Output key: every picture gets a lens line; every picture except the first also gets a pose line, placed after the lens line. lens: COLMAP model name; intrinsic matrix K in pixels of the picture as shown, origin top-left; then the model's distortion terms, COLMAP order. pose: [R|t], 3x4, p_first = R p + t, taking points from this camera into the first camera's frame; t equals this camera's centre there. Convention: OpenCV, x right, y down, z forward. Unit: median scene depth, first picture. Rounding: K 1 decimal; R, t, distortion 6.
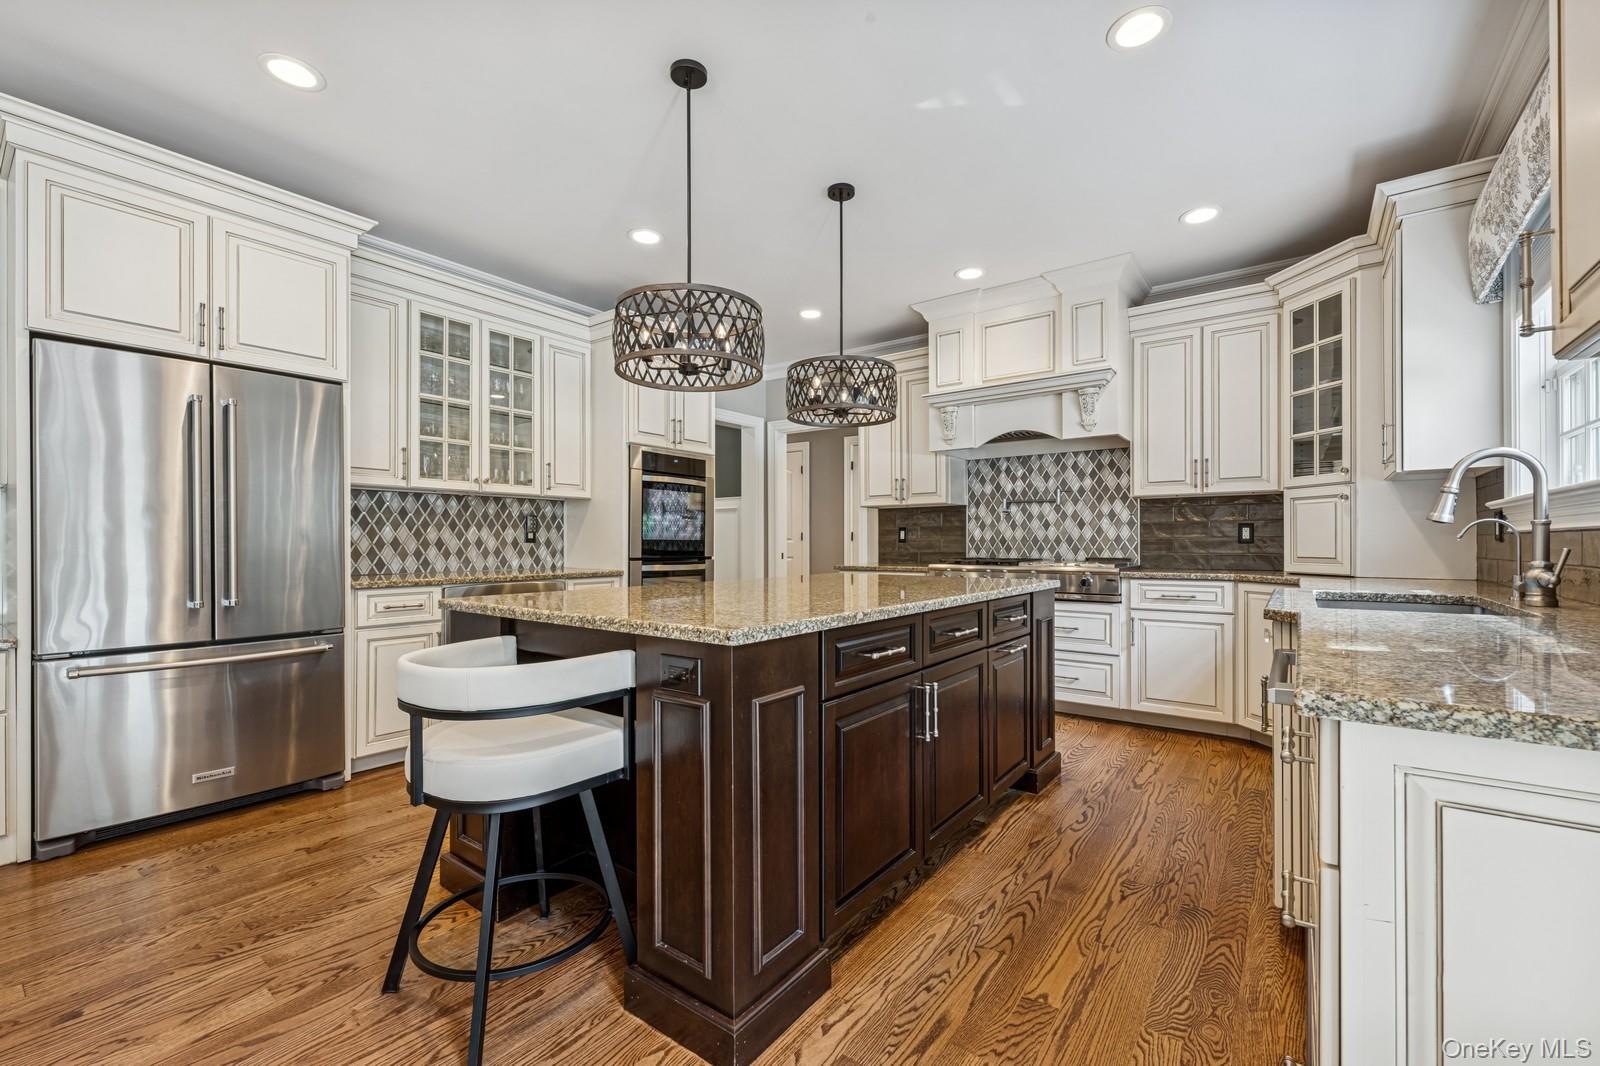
lens RADIAL K [[671.2, 0, 803.1], [0, 671.2, 541.7], [0, 0, 1]] dist [-0.000093, 0.000391]
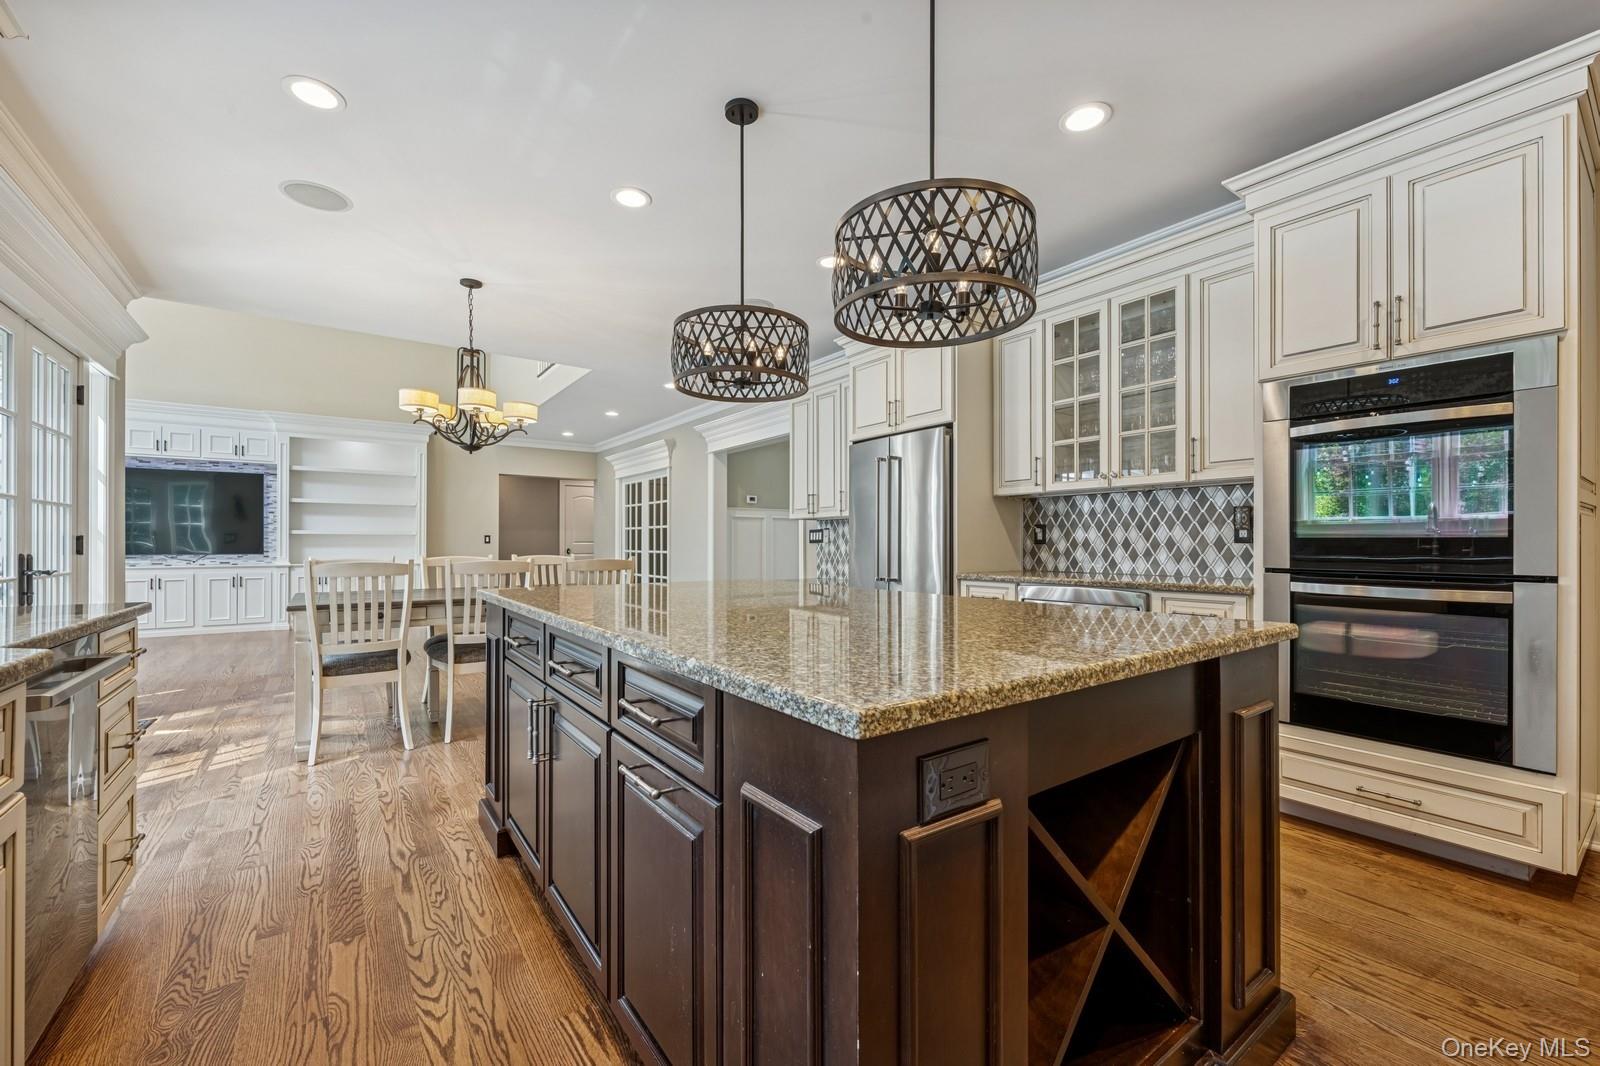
lens RADIAL K [[645.9, 0, 793.0], [0, 645.9, 539.8], [0, 0, 1]] dist [-0.000949, -0.000193]
pose [[-0.307054, -0.005385, -0.951677, 0.464698], [0.001132, 0.999981, -0.006024, 0.001700], [0.951691, -0.002927, -0.307042, 0.815887]]
